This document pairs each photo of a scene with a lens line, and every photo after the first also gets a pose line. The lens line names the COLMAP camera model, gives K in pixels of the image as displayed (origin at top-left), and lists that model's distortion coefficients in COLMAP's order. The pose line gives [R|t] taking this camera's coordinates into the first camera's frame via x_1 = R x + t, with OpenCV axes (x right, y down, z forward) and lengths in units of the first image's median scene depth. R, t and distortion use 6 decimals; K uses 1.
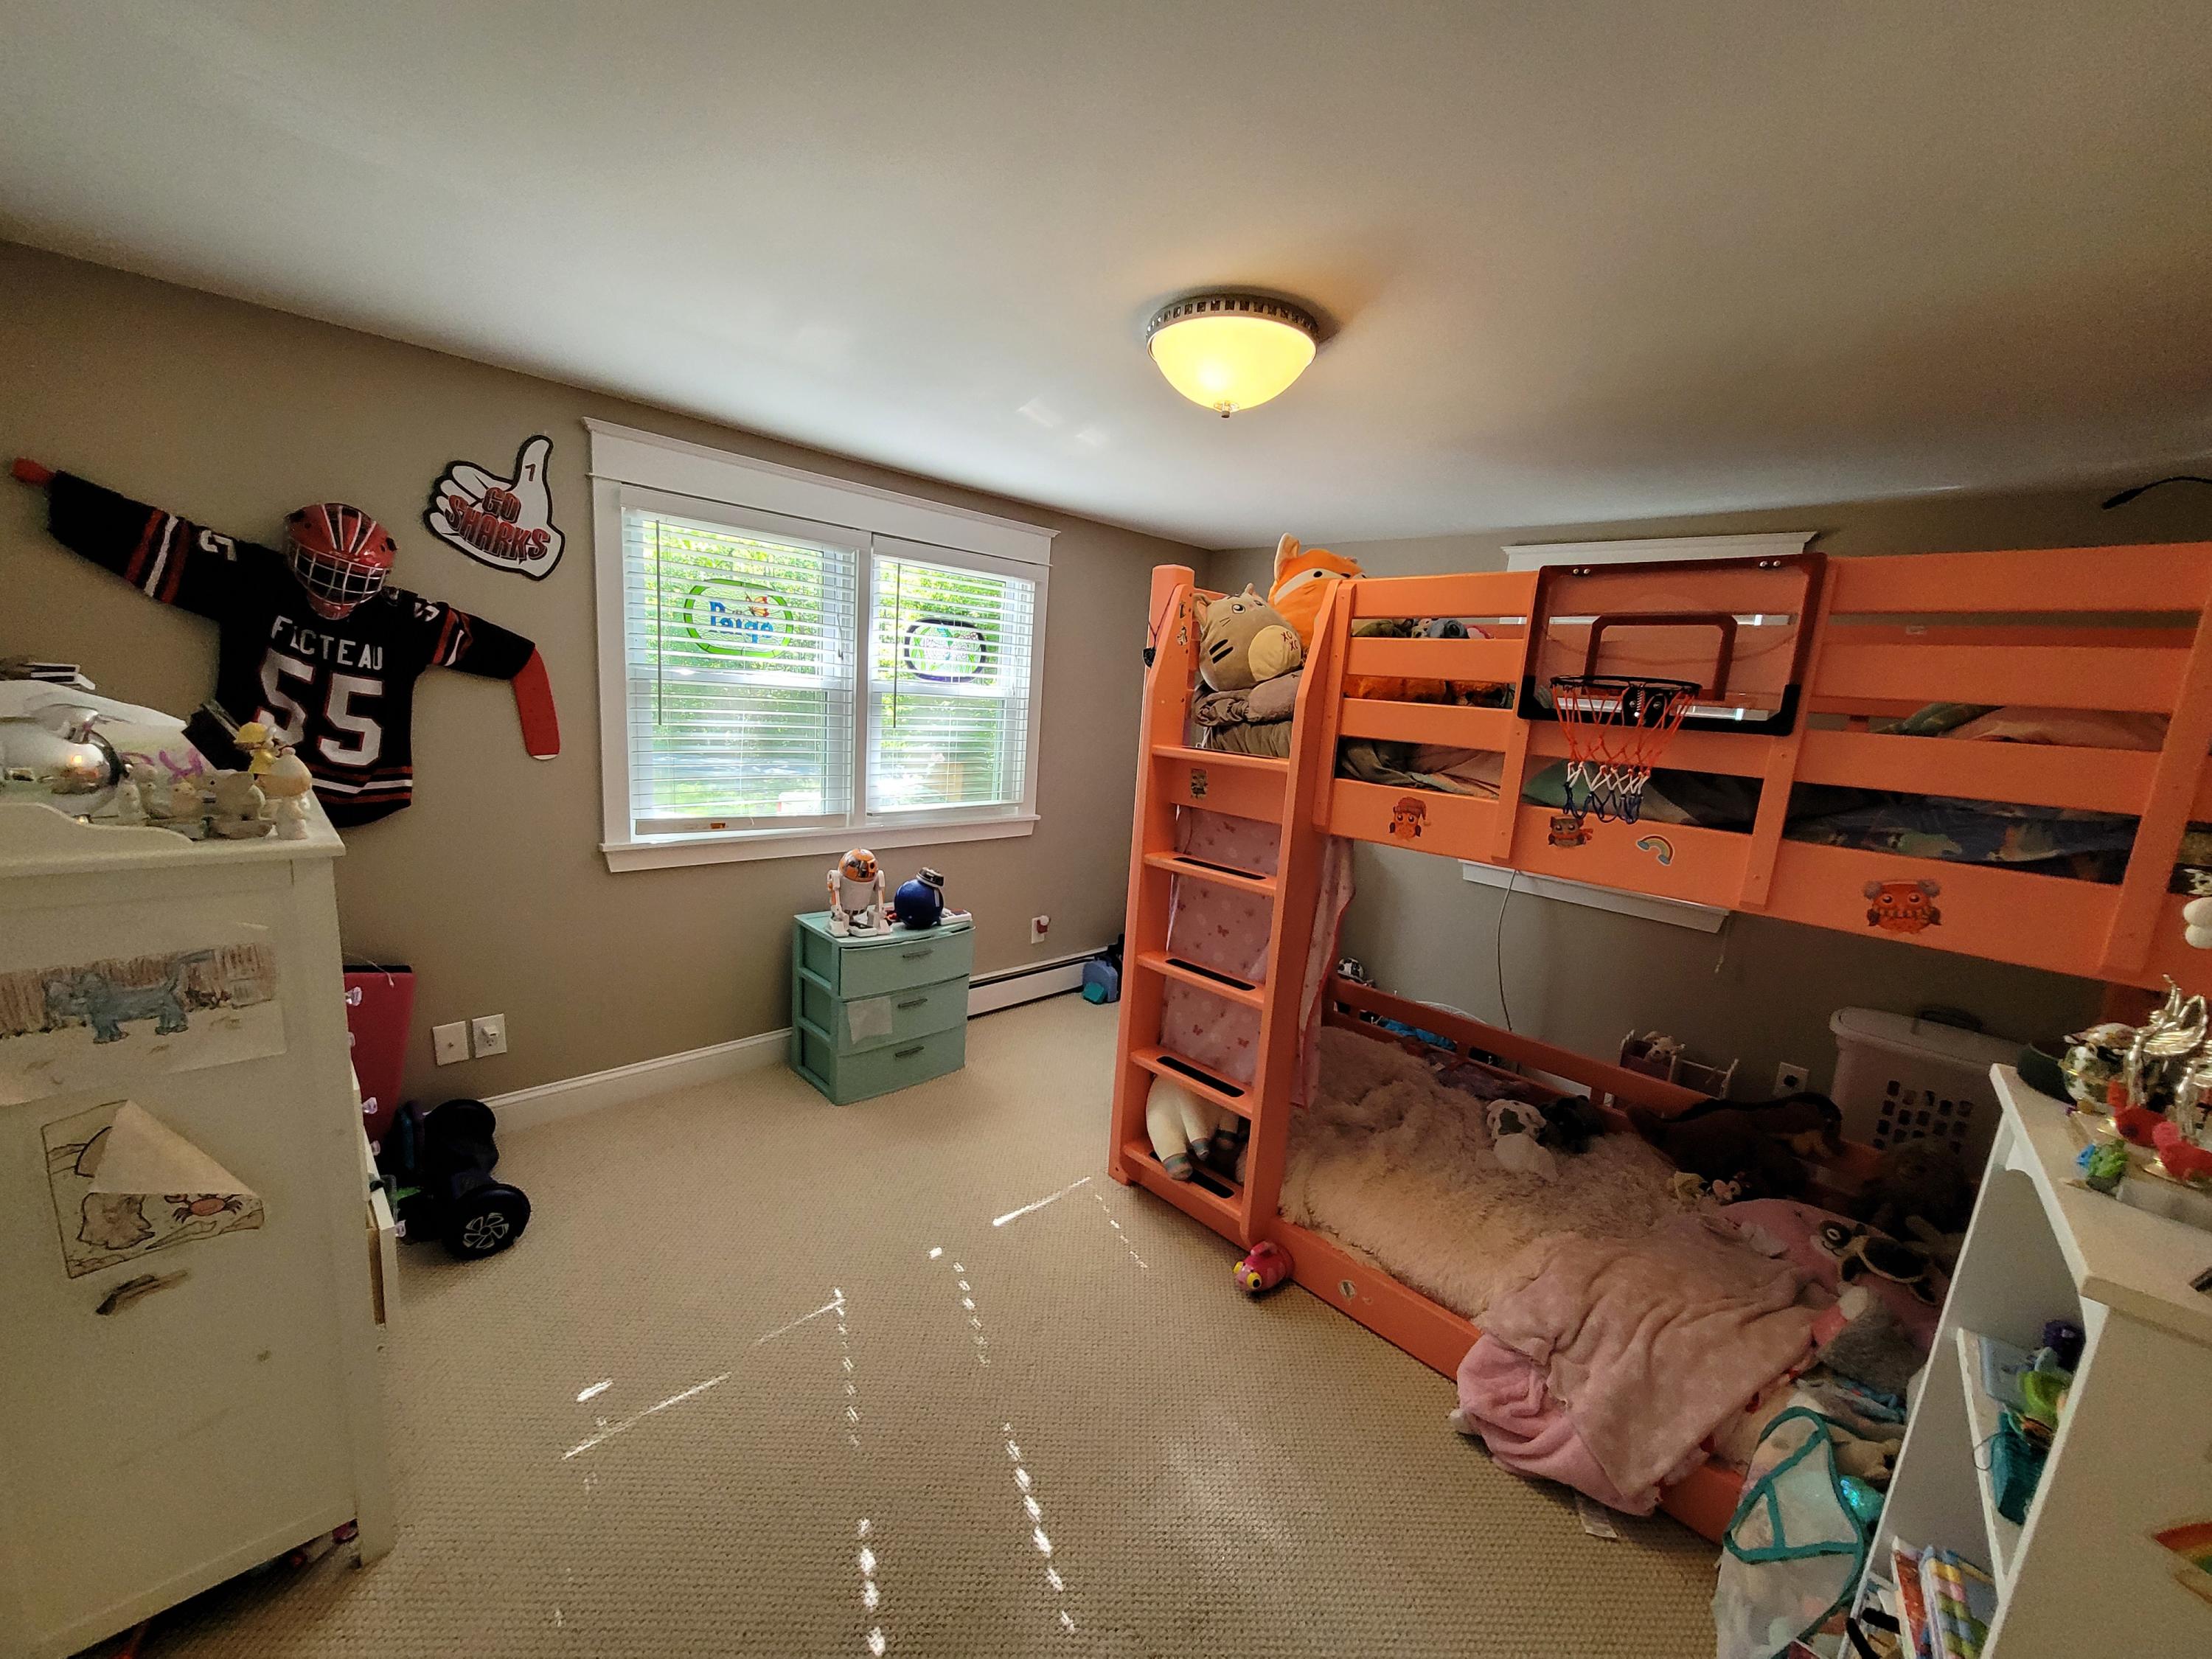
lens RADIAL K [[871.4, 0, 1106.0], [0, 871.4, 839.5], [0, 0, 1]] dist [0.001901, 0.000457]
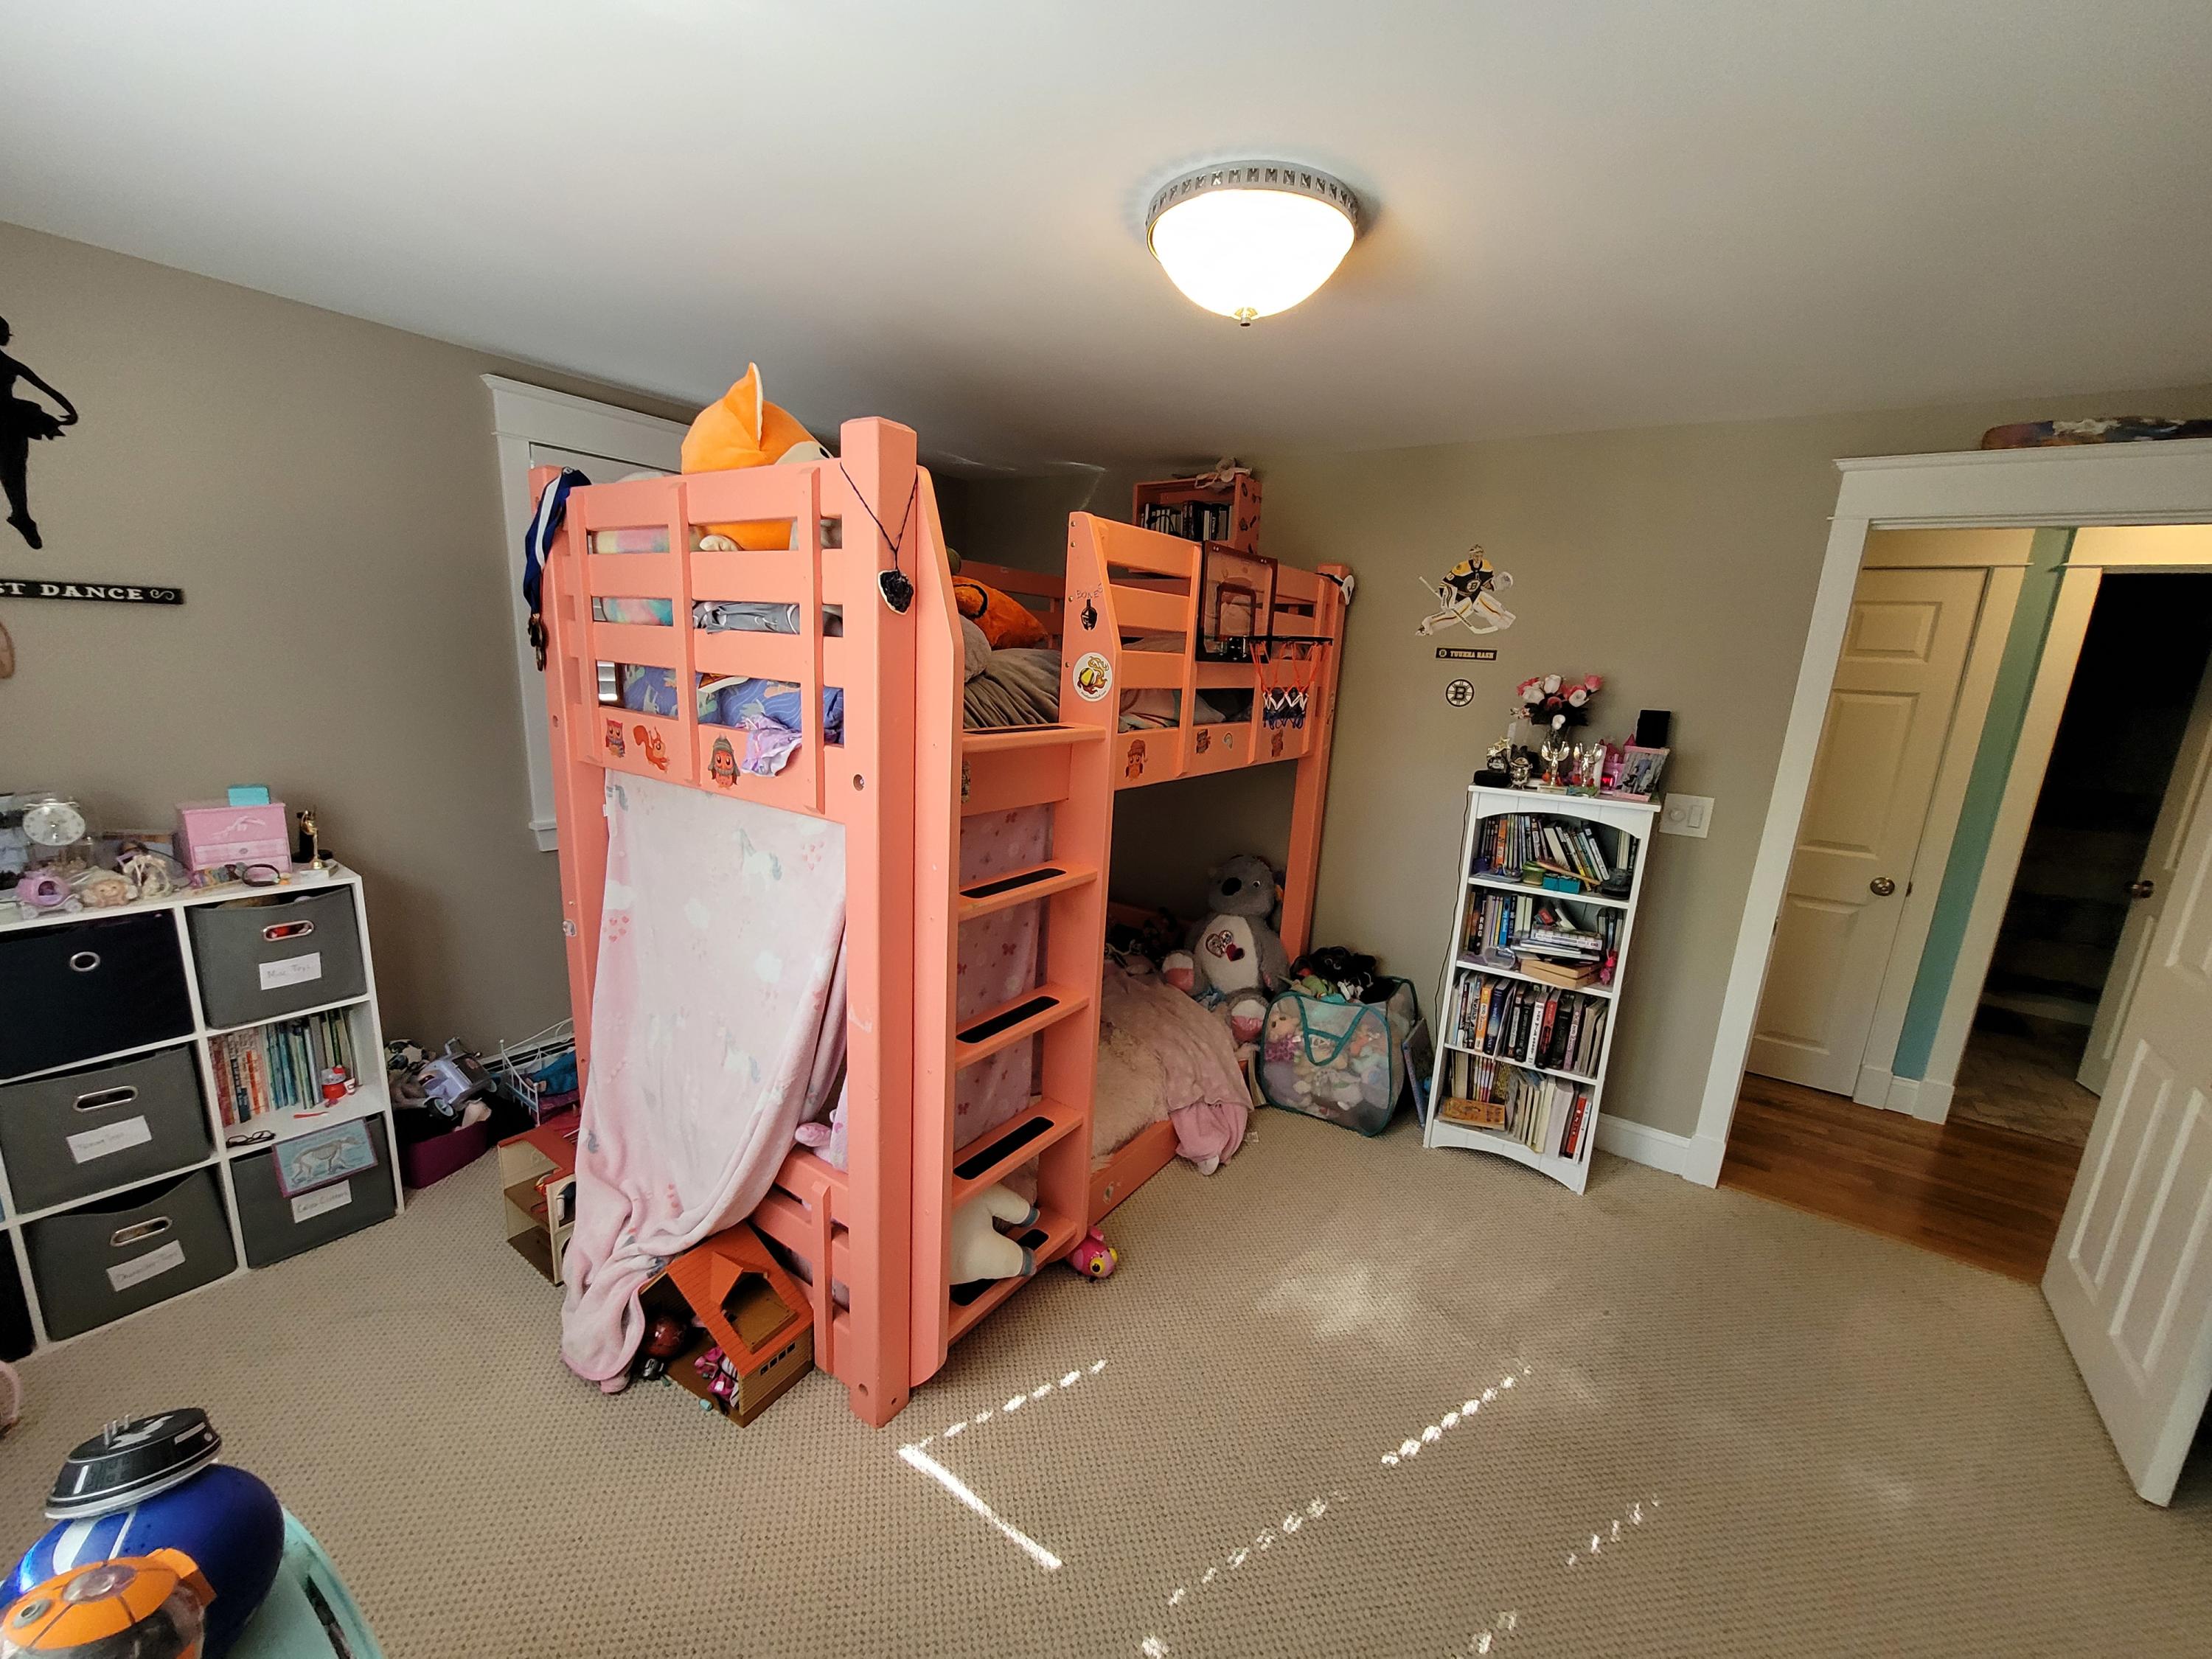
lens RADIAL K [[871.4, 0, 1106.0], [0, 871.4, 839.5], [0, 0, 1]] dist [0.001901, 0.000457]
pose [[-0.183407, -0.285695, 0.940606, -0.764814], [0.104781, 0.945705, 0.307675, -0.295097], [-0.977437, 0.154987, -0.143514, 1.337547]]
